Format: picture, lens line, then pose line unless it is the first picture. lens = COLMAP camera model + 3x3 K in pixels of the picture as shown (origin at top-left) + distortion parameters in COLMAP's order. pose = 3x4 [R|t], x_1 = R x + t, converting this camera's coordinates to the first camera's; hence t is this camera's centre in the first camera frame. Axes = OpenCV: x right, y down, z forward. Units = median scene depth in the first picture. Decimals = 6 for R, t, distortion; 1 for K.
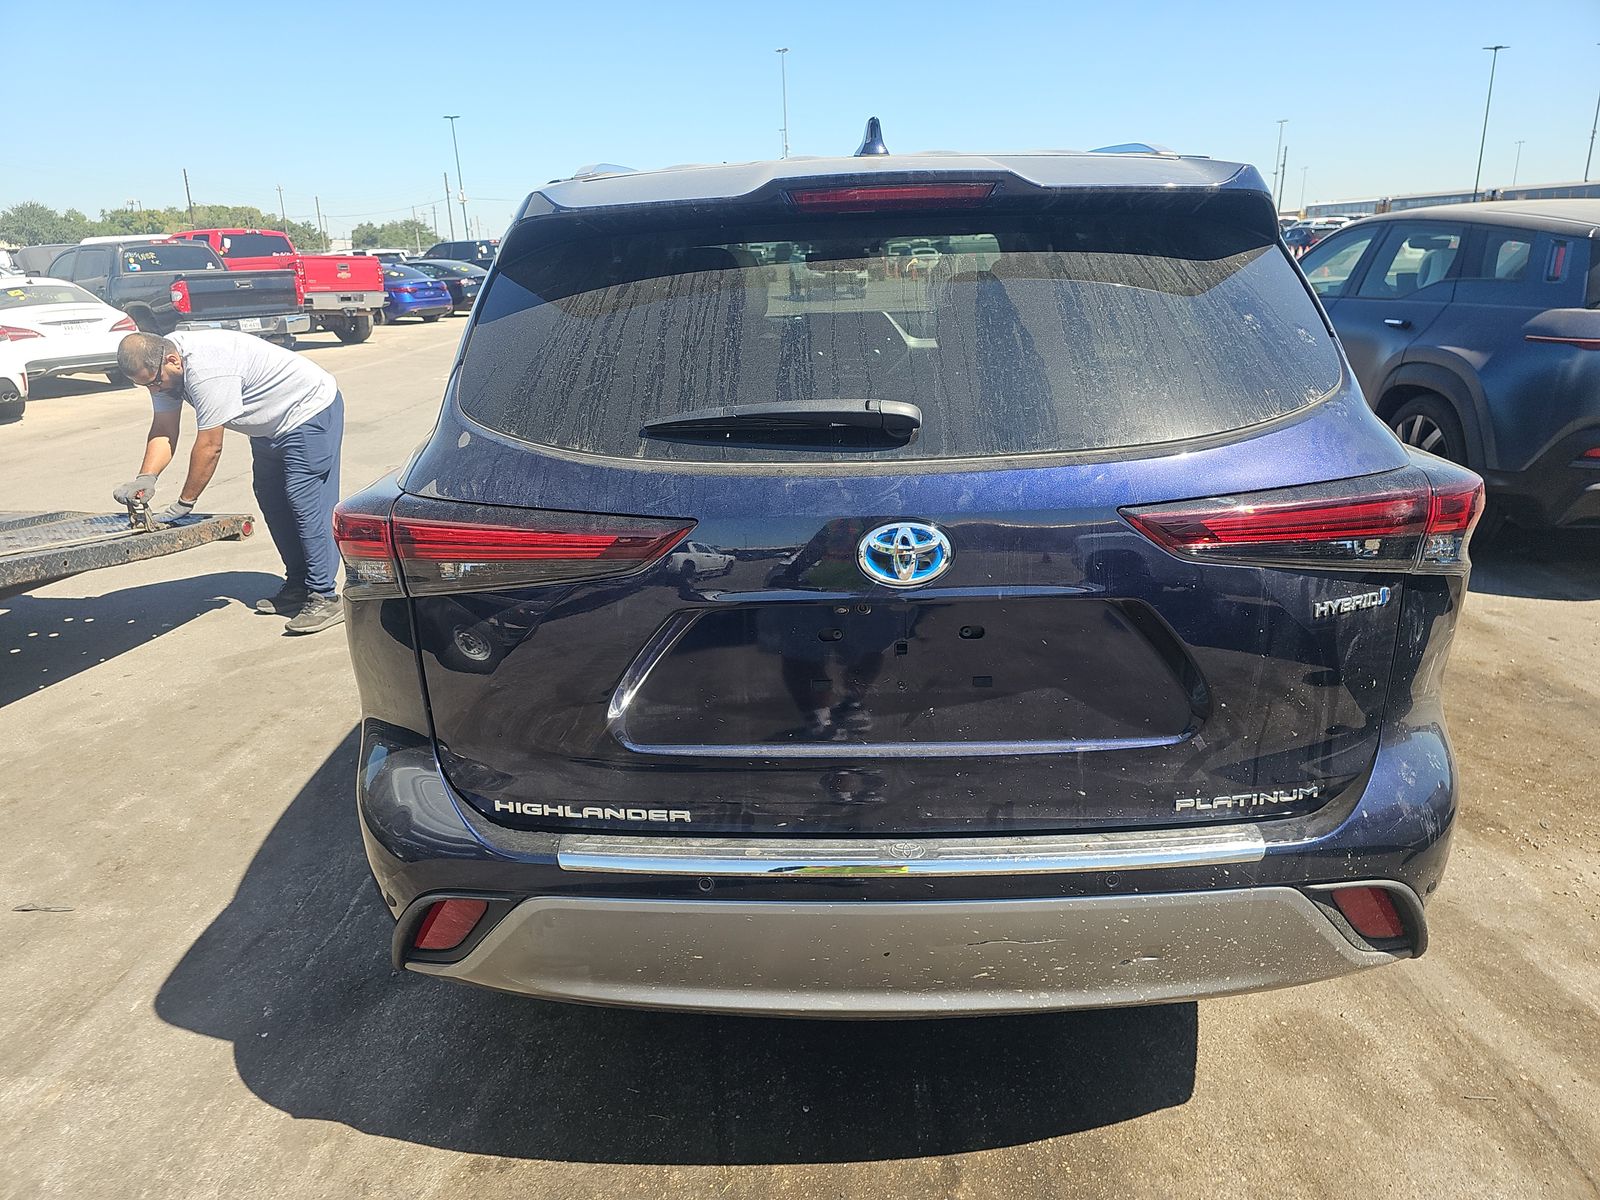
lens RADIAL K [[1077.6, 0, 803.5], [0, 1077.6, 592.0], [0, 0, 1]] dist [0.044236, -0.038697]
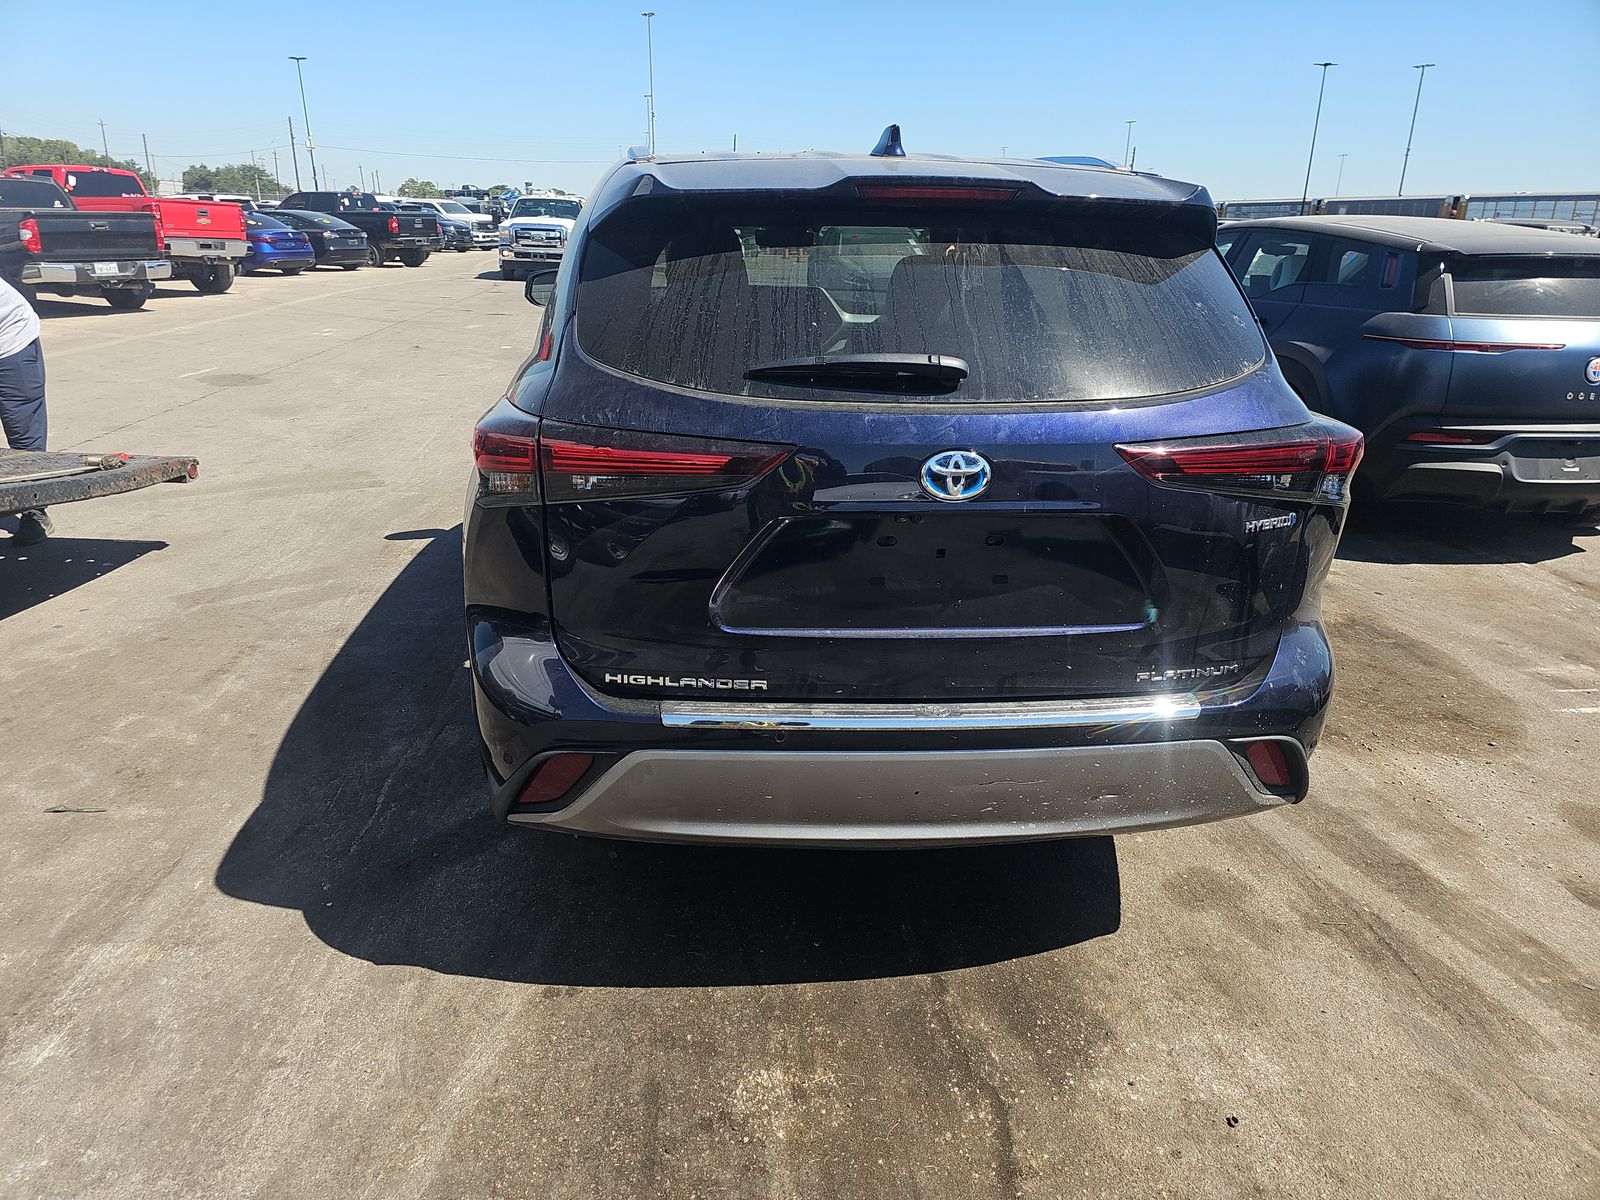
lens RADIAL K [[1081.2, 0, 783.0], [0, 1081.2, 597.7], [0, 0, 1]] dist [0.056364, -0.055719]
pose [[0.992756, 0.013933, 0.119335, -0.194423], [-0.016925, 0.999566, 0.024098, 0.061756], [-0.118947, -0.025944, 0.992562, -0.204198]]
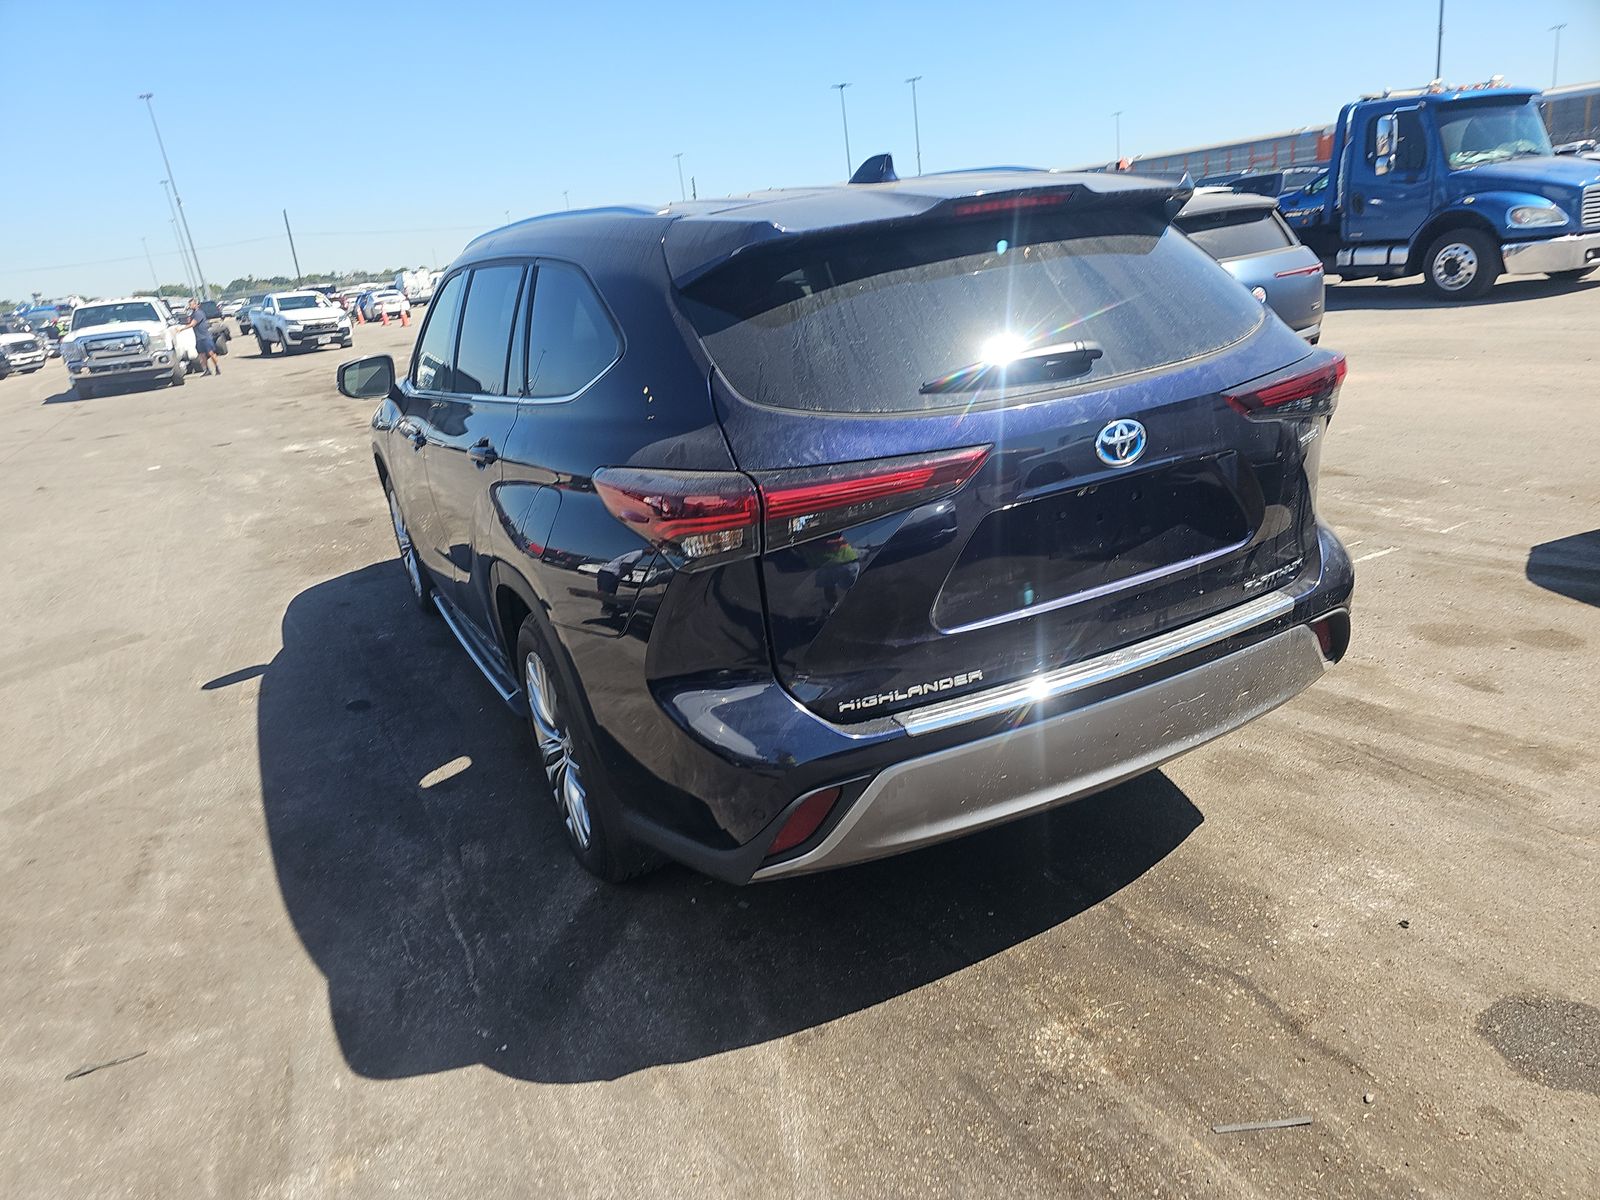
lens RADIAL K [[1071.0, 0, 799.9], [0, 1071.0, 606.7], [0, 0, 1]] dist [0.047028, -0.050873]
pose [[0.883038, -0.217468, 0.415875, -0.687292], [0.223174, 0.974131, 0.035519, 0.023939], [-0.412842, 0.061448, 0.908728, -0.098217]]
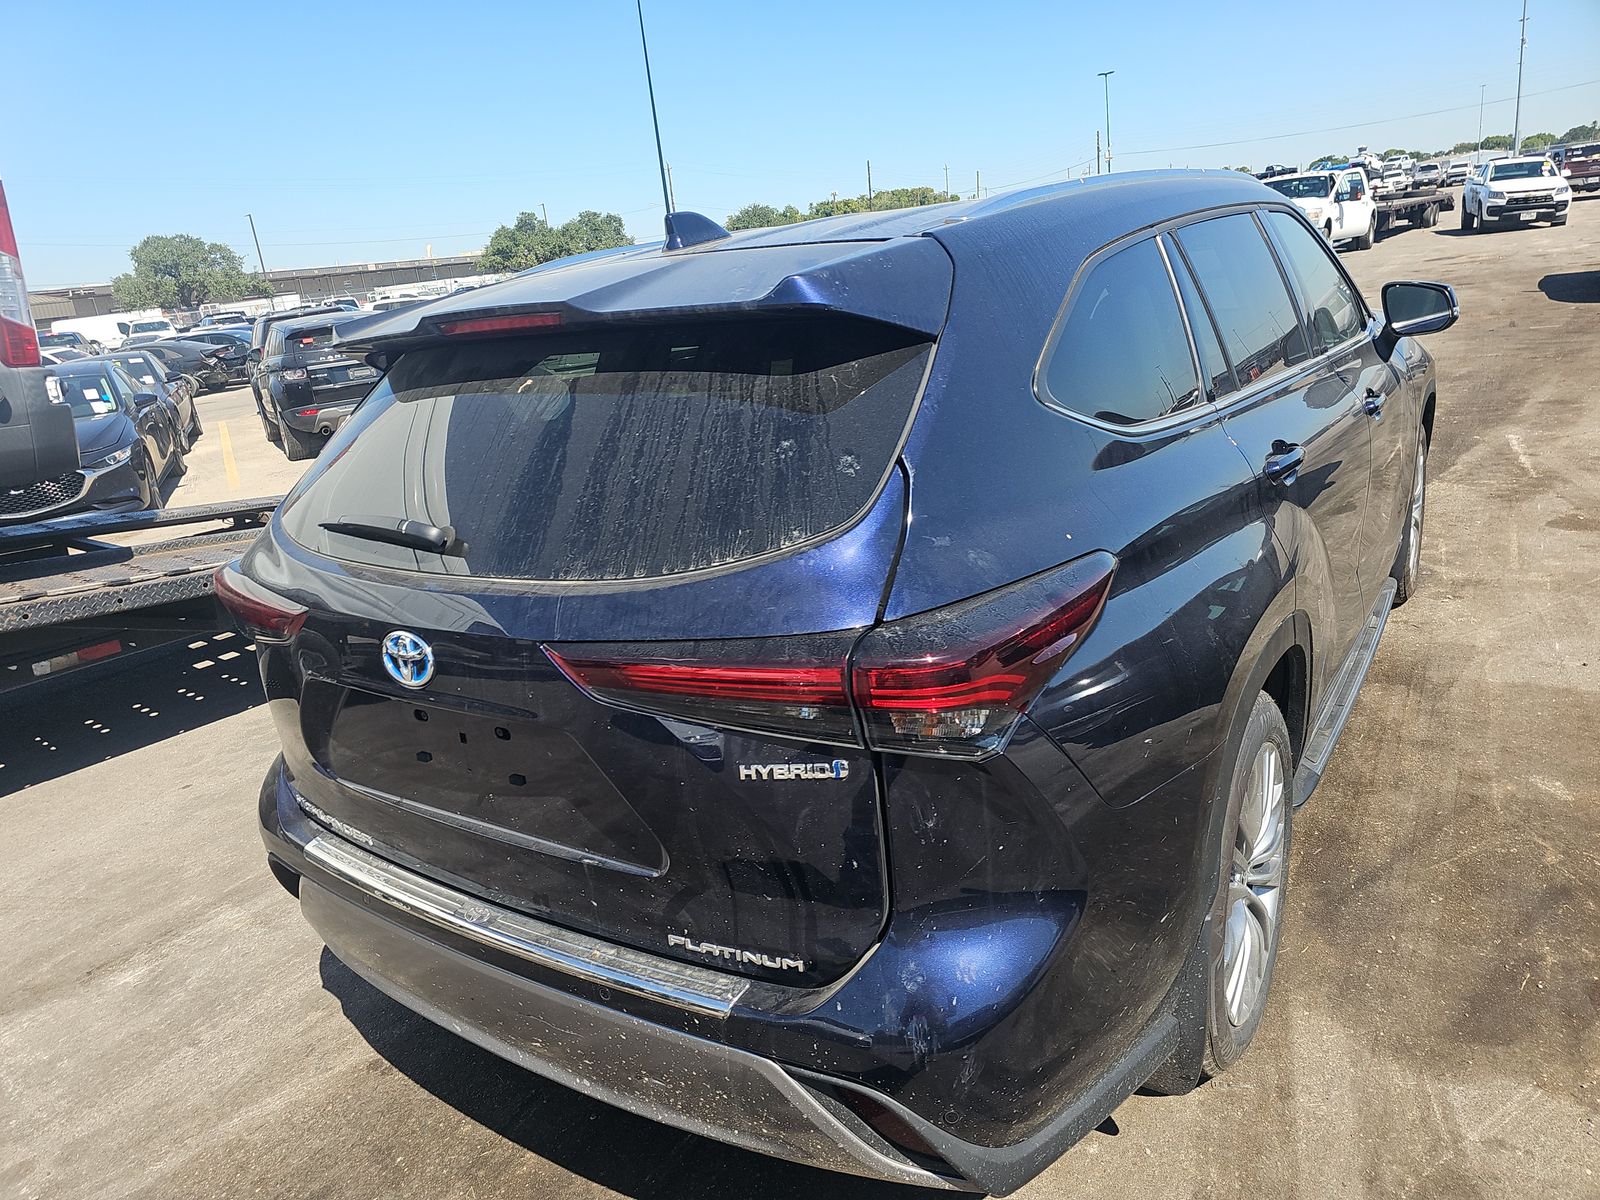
lens RADIAL K [[1081.2, 0, 783.0], [0, 1081.2, 597.7], [0, 0, 1]] dist [0.056364, -0.055719]
pose [[0.829649, 0.103260, -0.548652, 0.761949], [-0.080224, 0.994597, 0.065879, -0.150295], [0.552491, -0.010642, 0.833451, 0.189481]]
